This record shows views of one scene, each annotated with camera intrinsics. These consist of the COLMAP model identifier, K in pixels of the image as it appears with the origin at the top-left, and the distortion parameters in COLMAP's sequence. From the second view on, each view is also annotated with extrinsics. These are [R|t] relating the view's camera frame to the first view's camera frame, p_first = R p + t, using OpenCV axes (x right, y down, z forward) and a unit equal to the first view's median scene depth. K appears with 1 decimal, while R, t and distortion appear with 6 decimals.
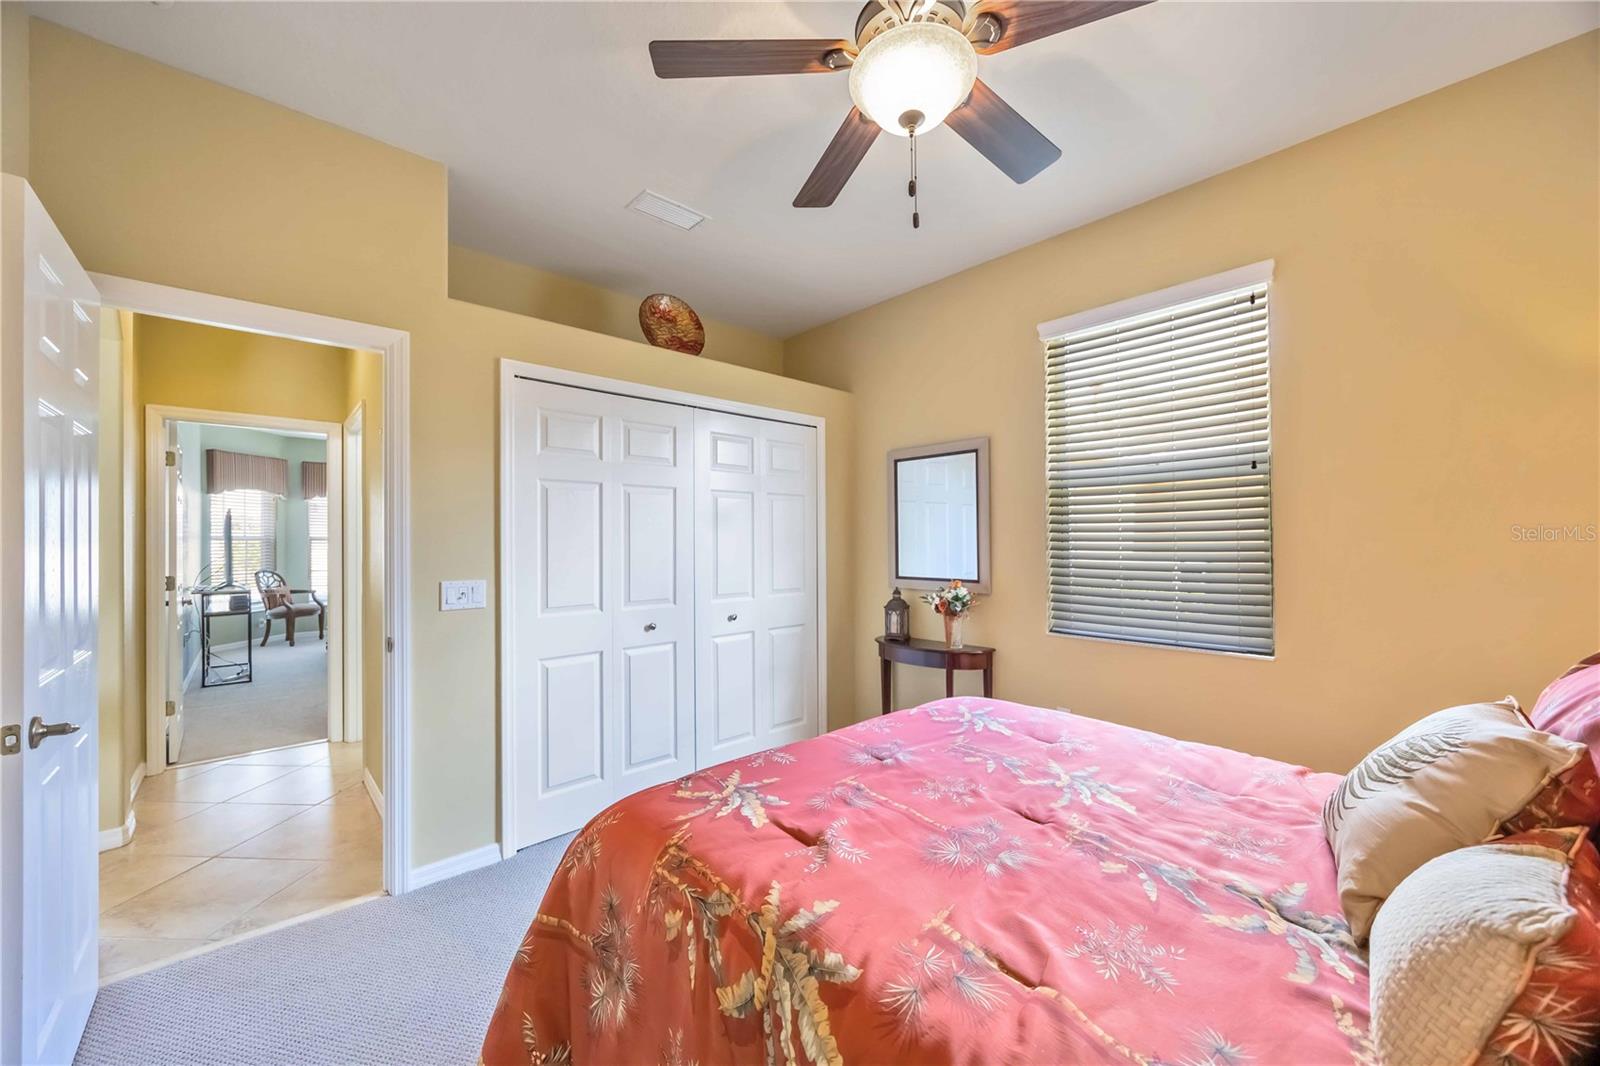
lens RADIAL K [[604.7, 0, 799.3], [0, 604.7, 538.8], [0, 0, 1]] dist [-0.002830, -0.000163]
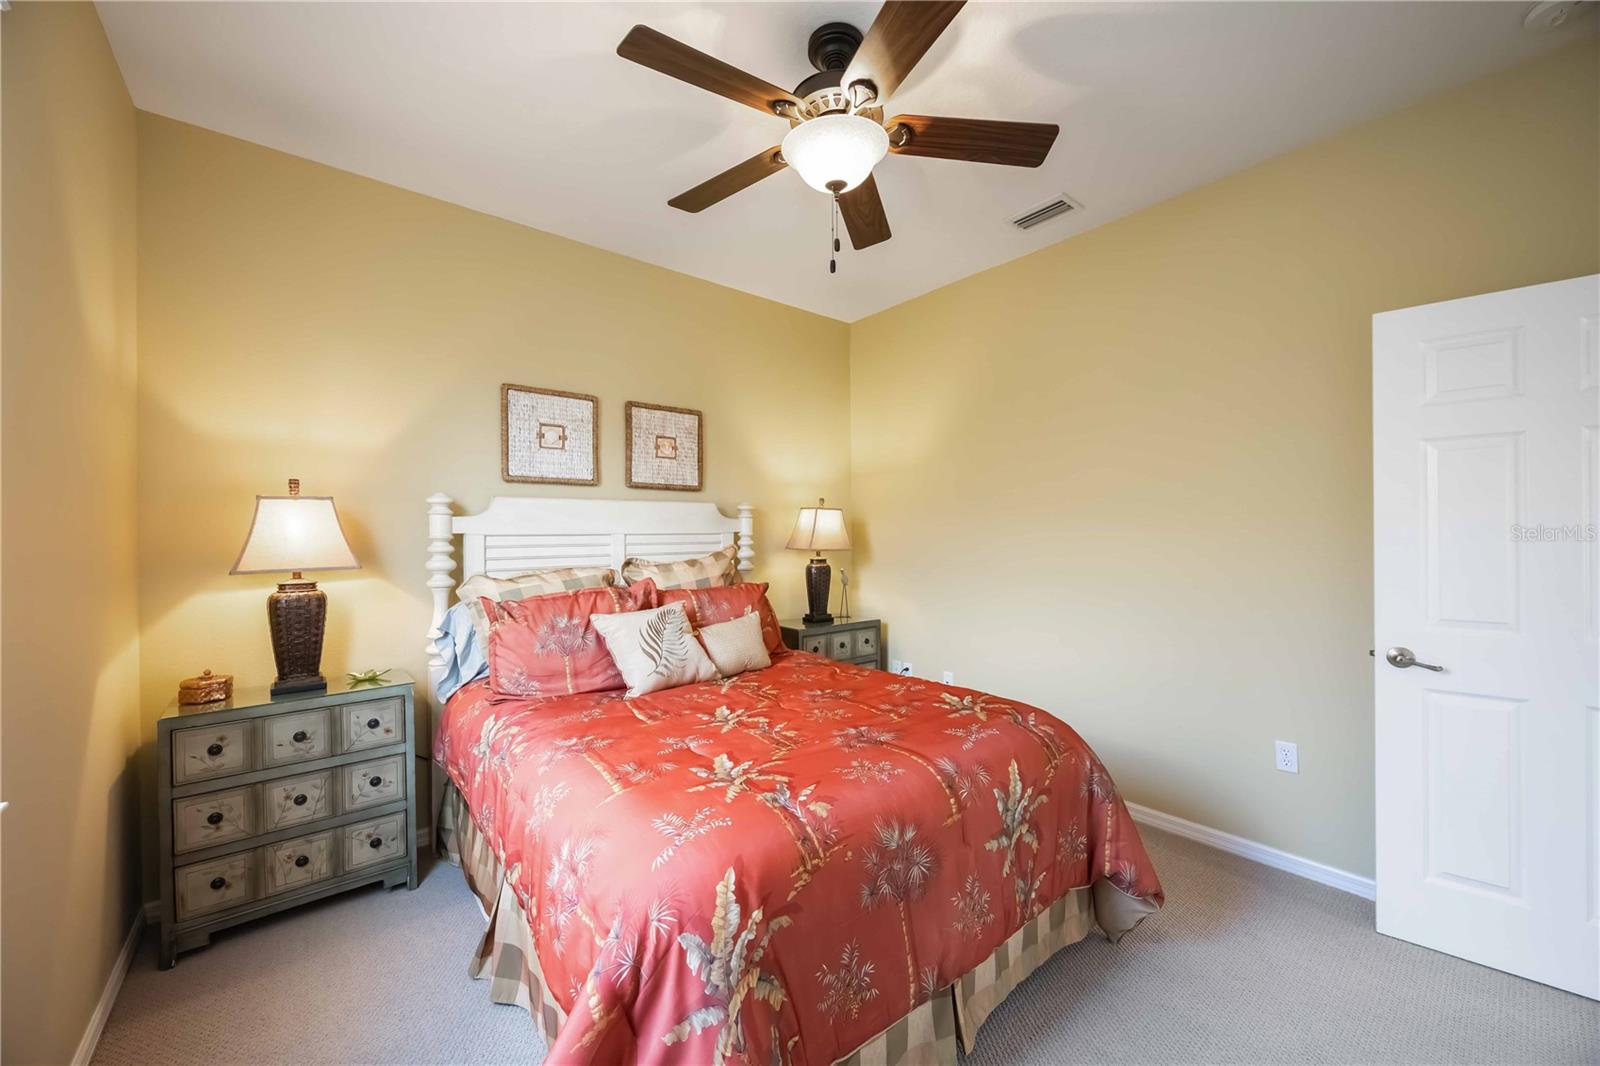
lens RADIAL K [[614.0, 0, 800.6], [0, 614.0, 536.8], [0, 0, 1]] dist [-0.000688, -0.000006]
pose [[-0.998374, 0.013035, 0.055496, 0.196540], [0.012829, 0.999909, -0.004073, -0.002588], [-0.055544, -0.003354, -0.998451, 2.178935]]
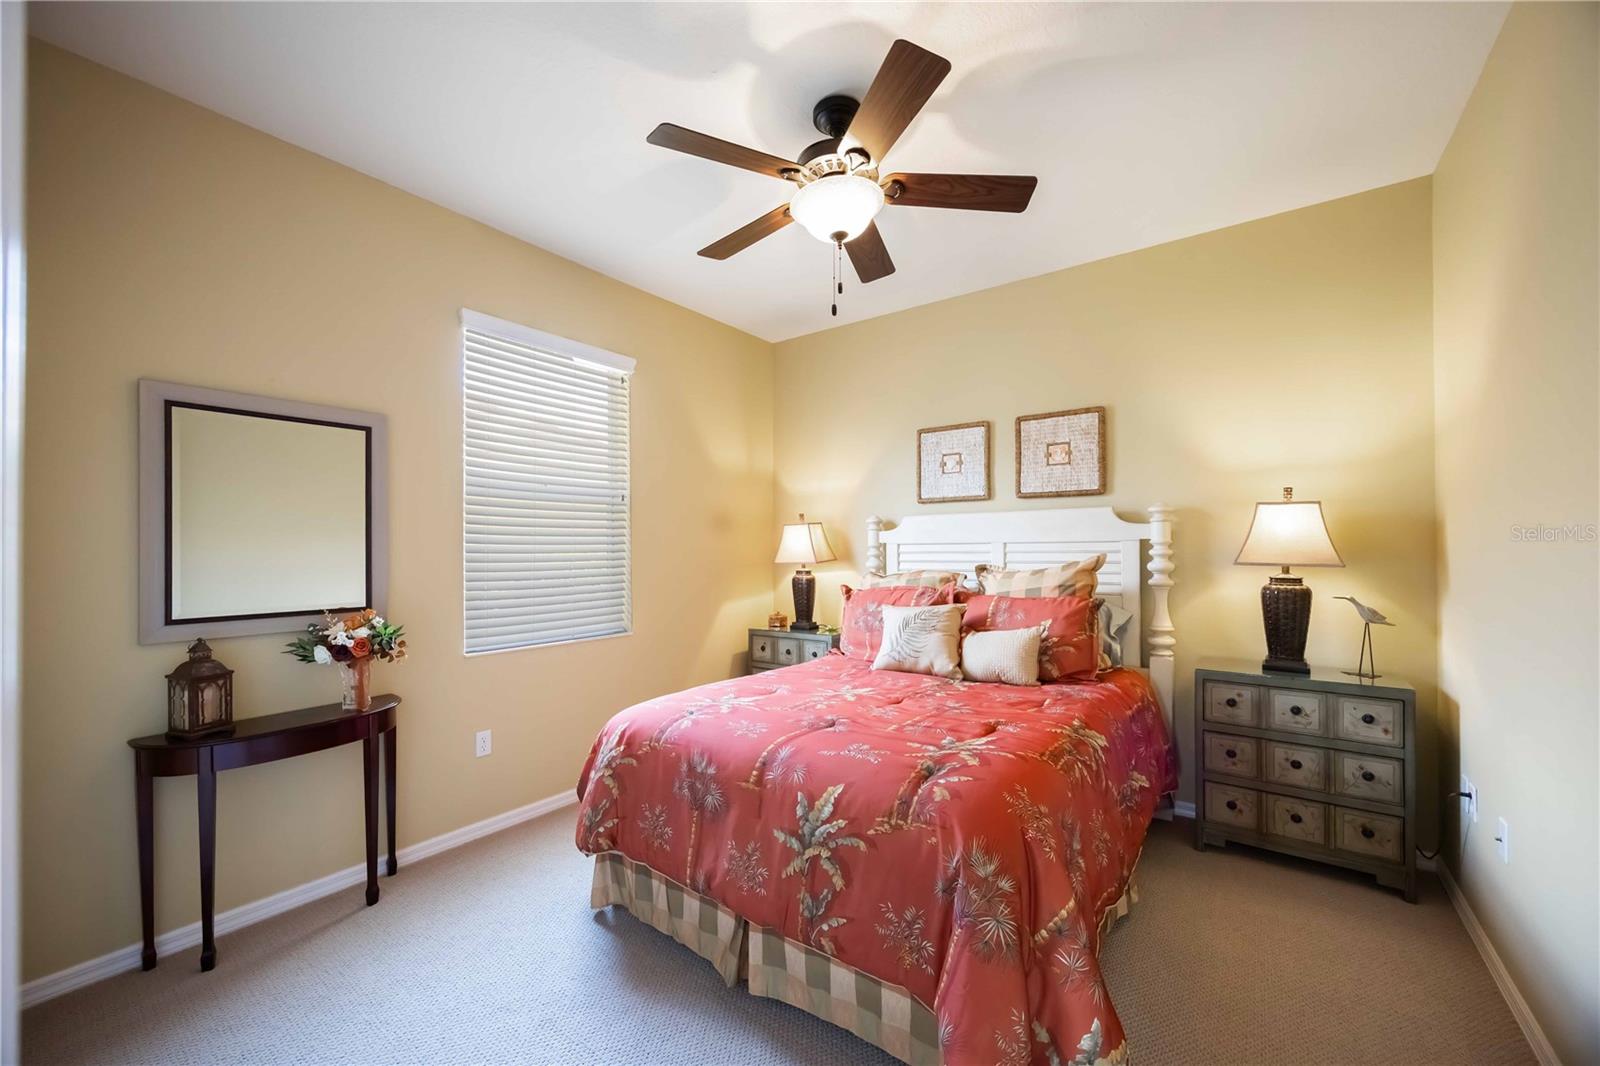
lens RADIAL K [[611.4, 0, 799.1], [0, 611.4, 549.4], [0, 0, 1]] dist [-0.001541, -0.000068]
pose [[-0.184908, 0.005107, 0.982742, -1.113194], [0.001247, 0.999987, -0.004962, 0.007011], [-0.982755, 0.000308, -0.184912, 1.321471]]
